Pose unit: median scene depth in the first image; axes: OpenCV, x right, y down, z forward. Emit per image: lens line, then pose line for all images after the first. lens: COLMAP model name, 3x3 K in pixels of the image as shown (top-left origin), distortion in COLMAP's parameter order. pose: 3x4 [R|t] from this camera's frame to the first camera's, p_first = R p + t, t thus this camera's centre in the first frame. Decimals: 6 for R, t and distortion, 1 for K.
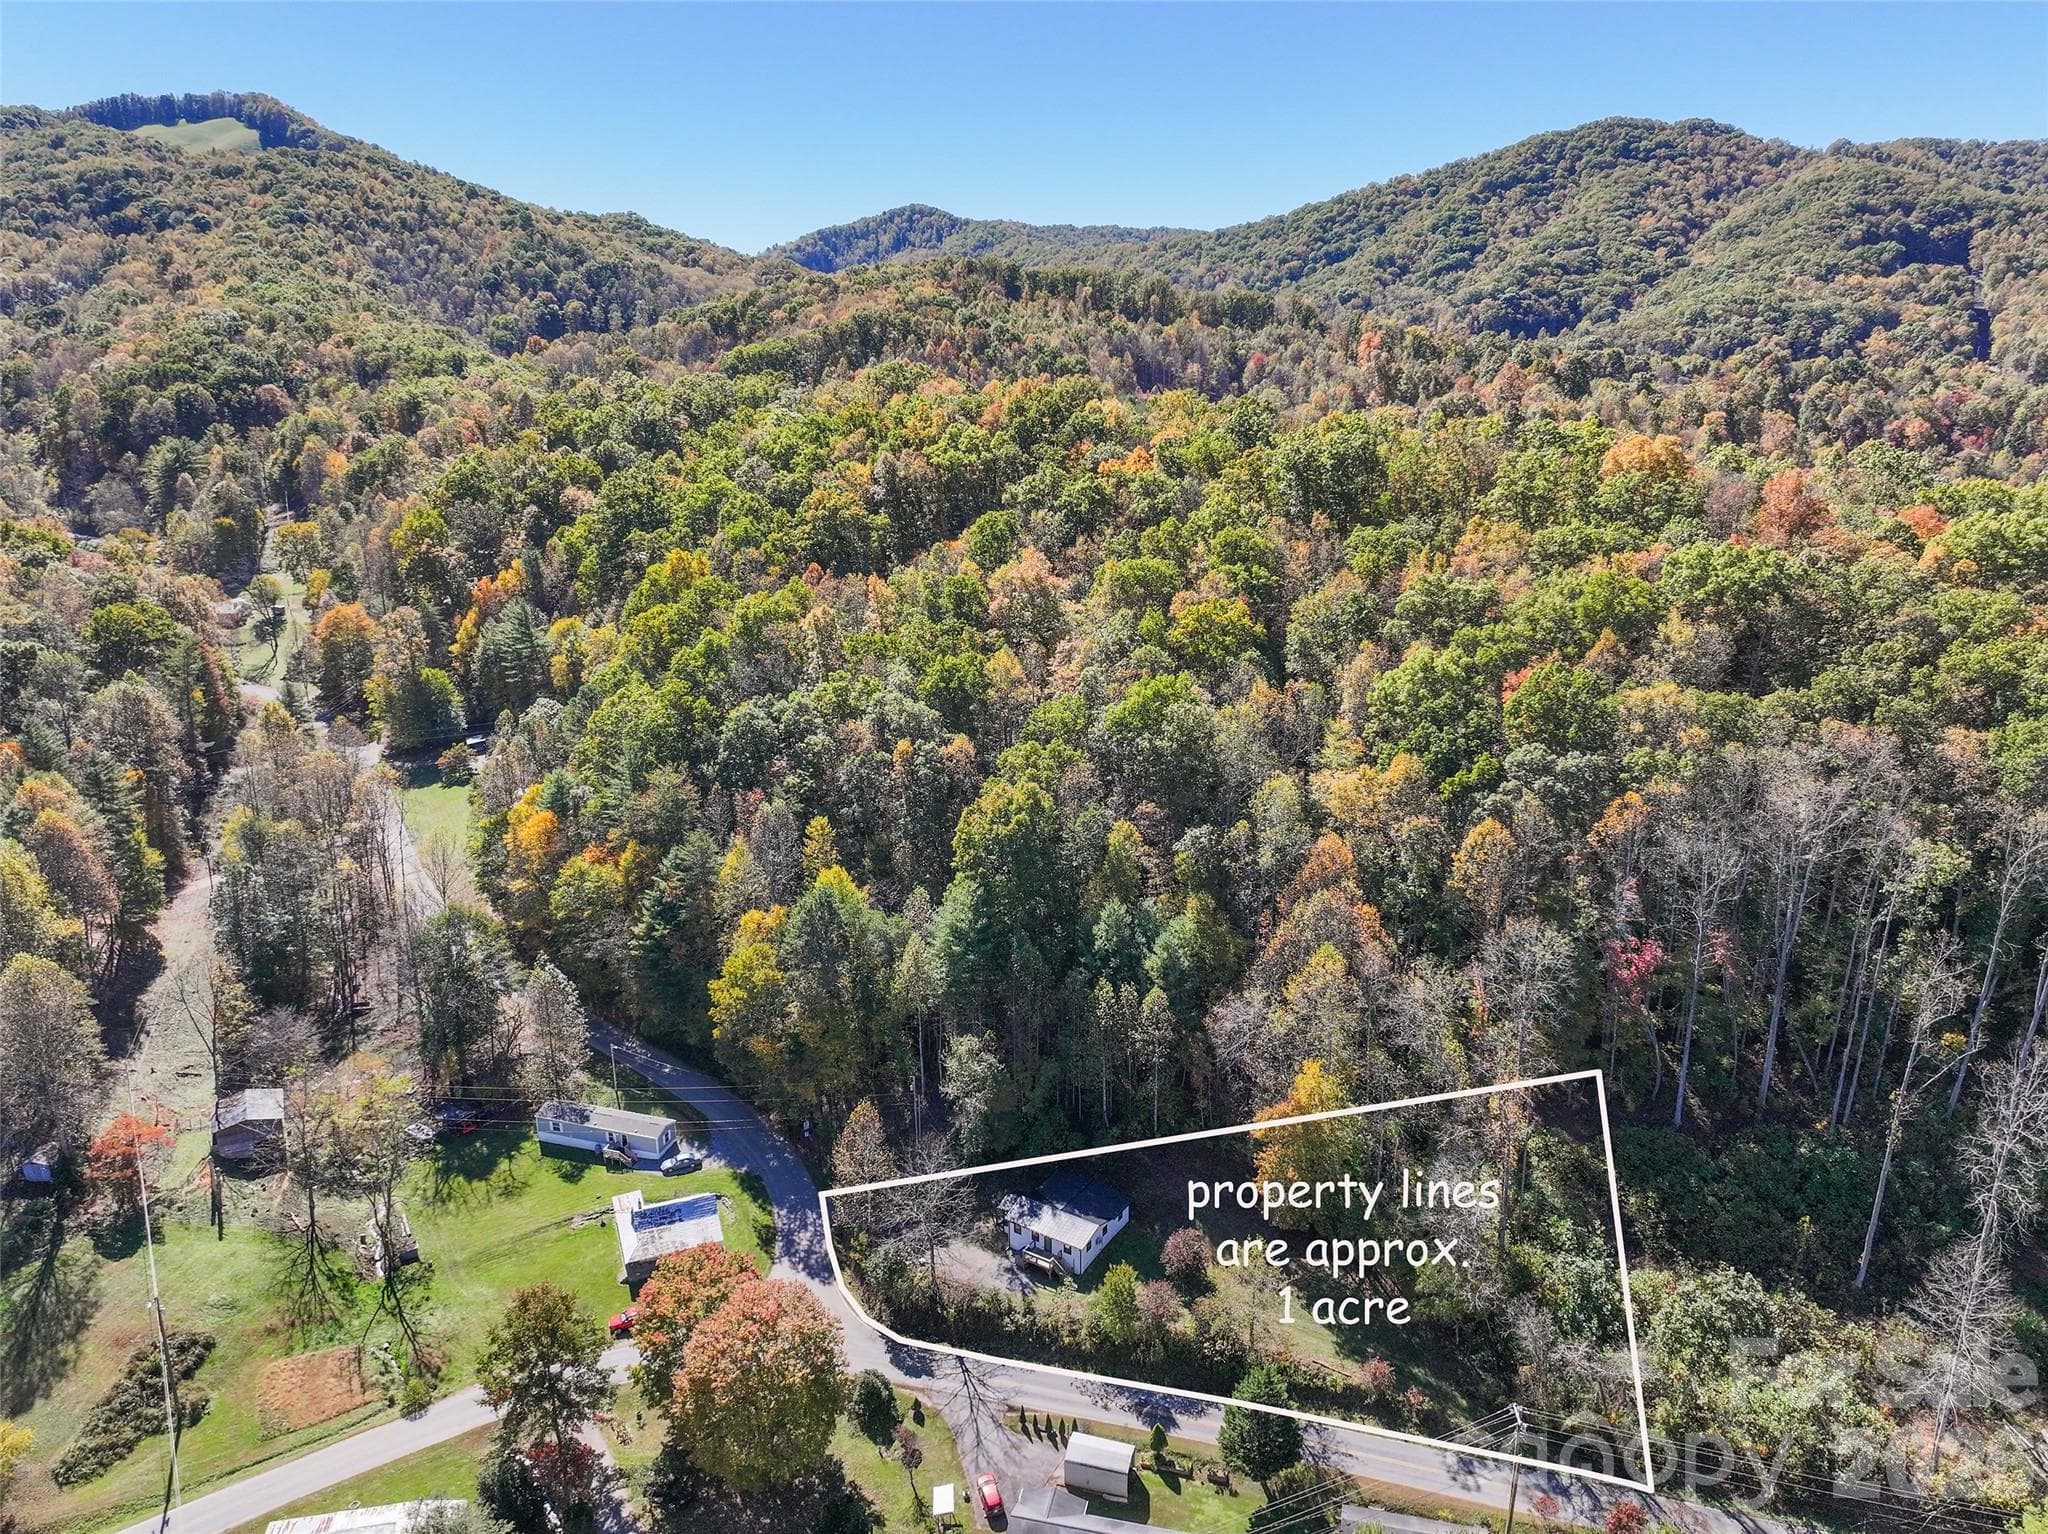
lens RADIAL K [[1465.0, 0, 1020.6], [0, 1465.0, 848.8], [0, 0, 1]] dist [0.003617, 0.006531]
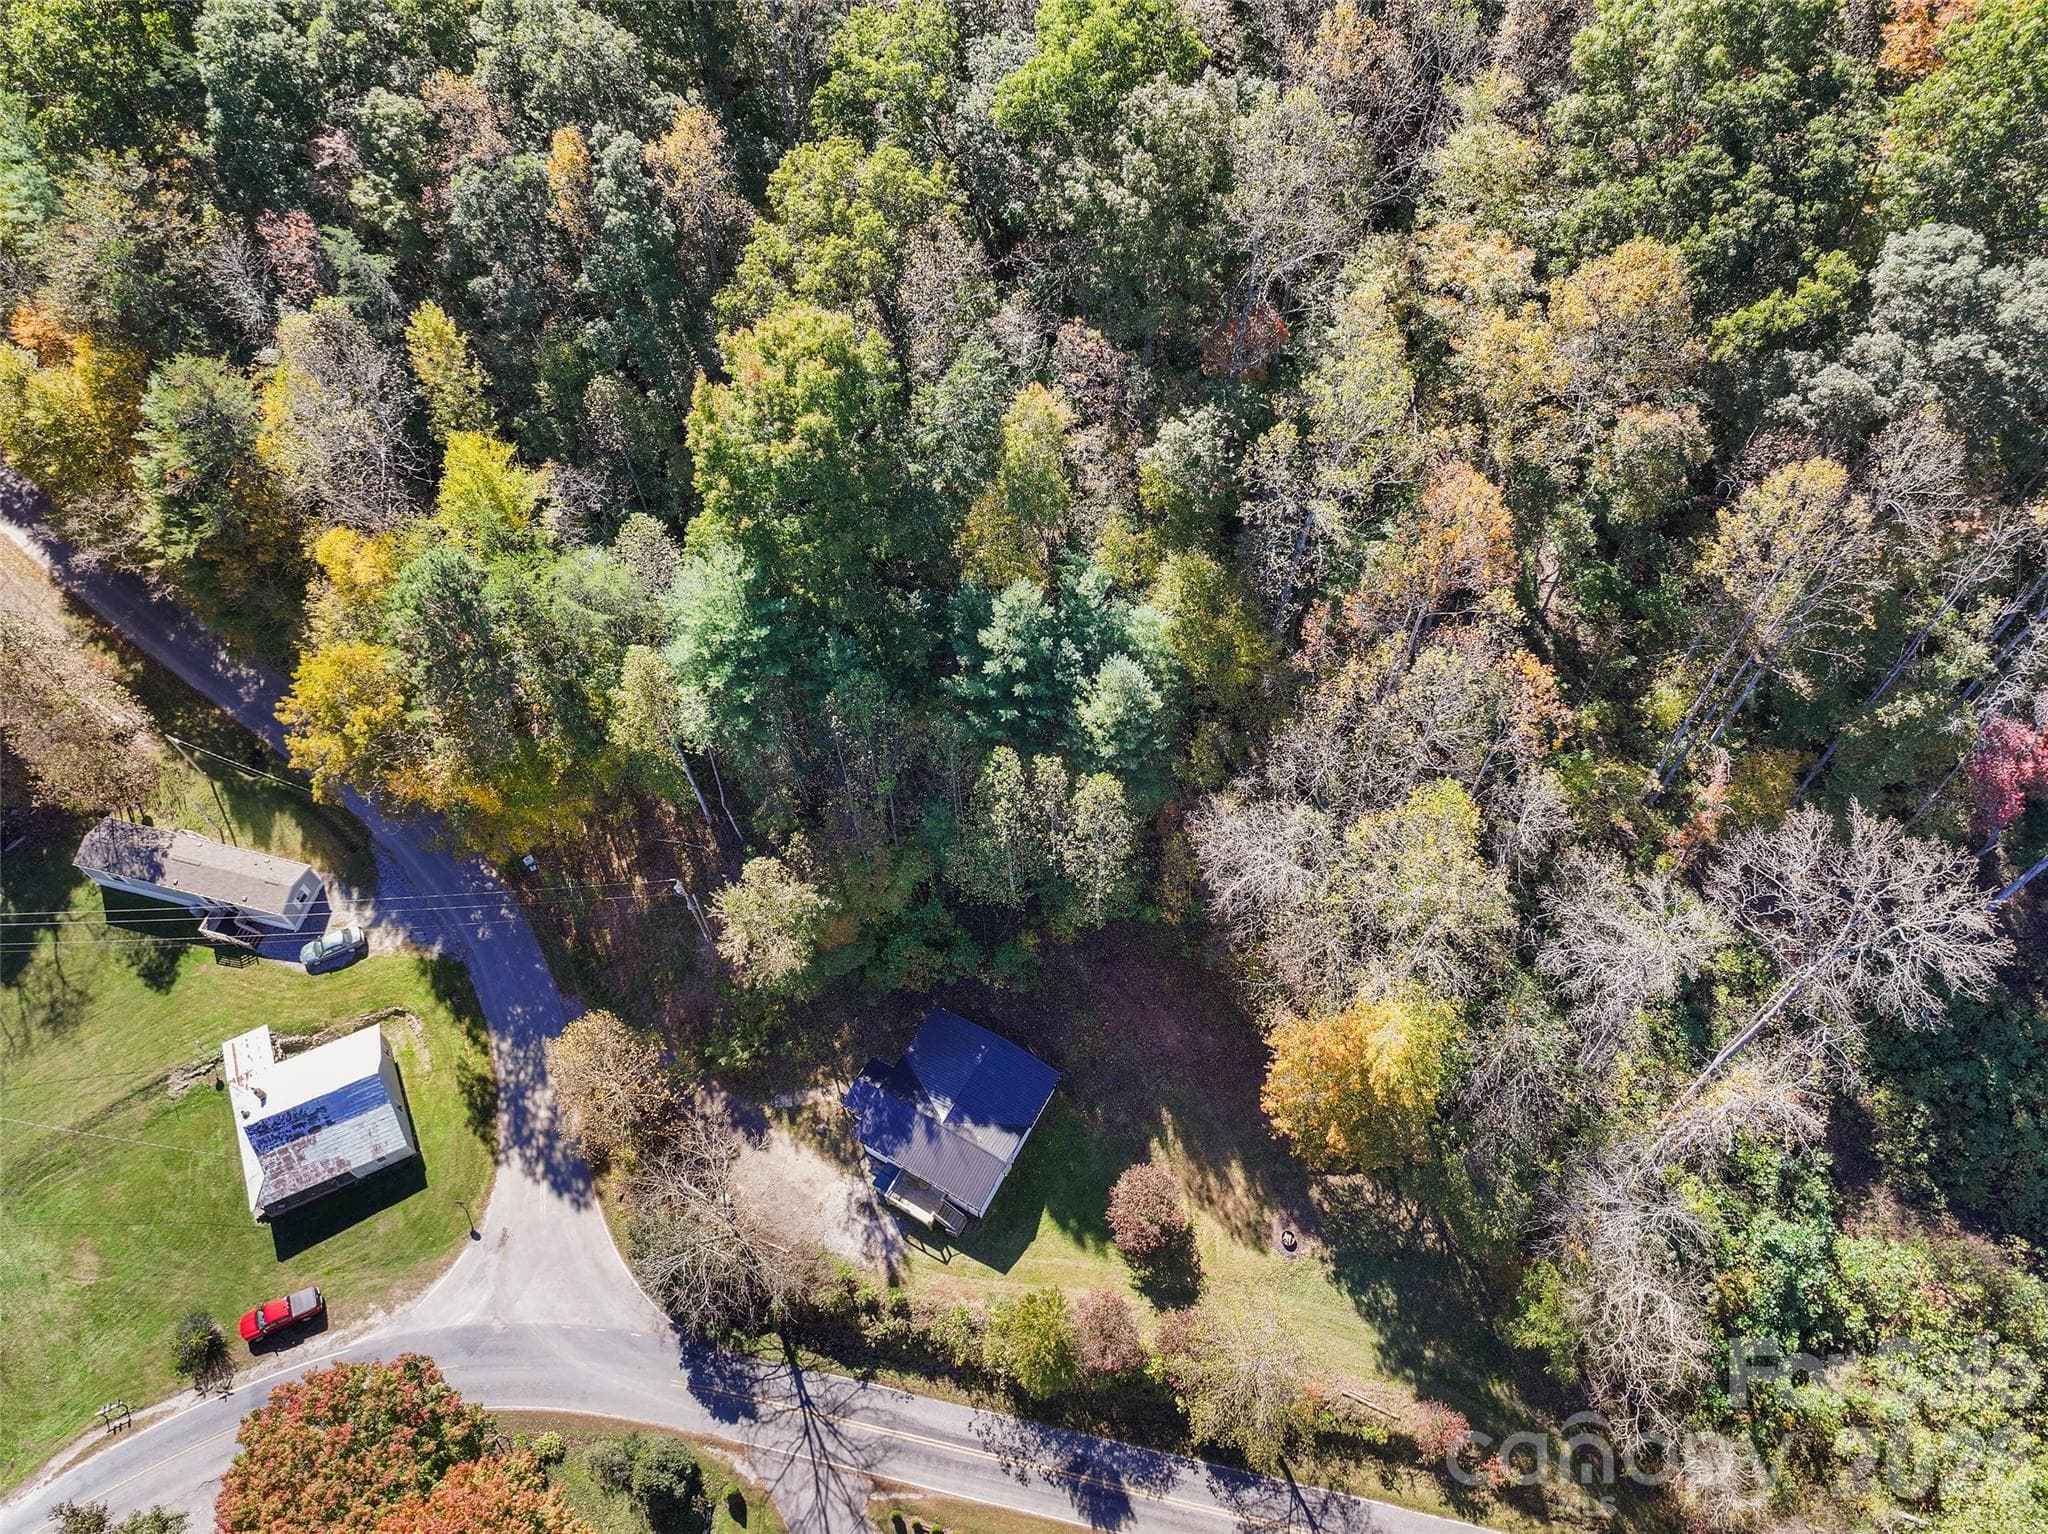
lens RADIAL K [[1465.0, 0, 1020.6], [0, 1465.0, 848.8], [0, 0, 1]] dist [0.003617, 0.006531]
pose [[0.997832, -0.055727, 0.035007, 0.042127], [0.022869, 0.792407, 0.609565, -0.201906], [-0.061709, -0.607443, 0.791963, 0.551574]]
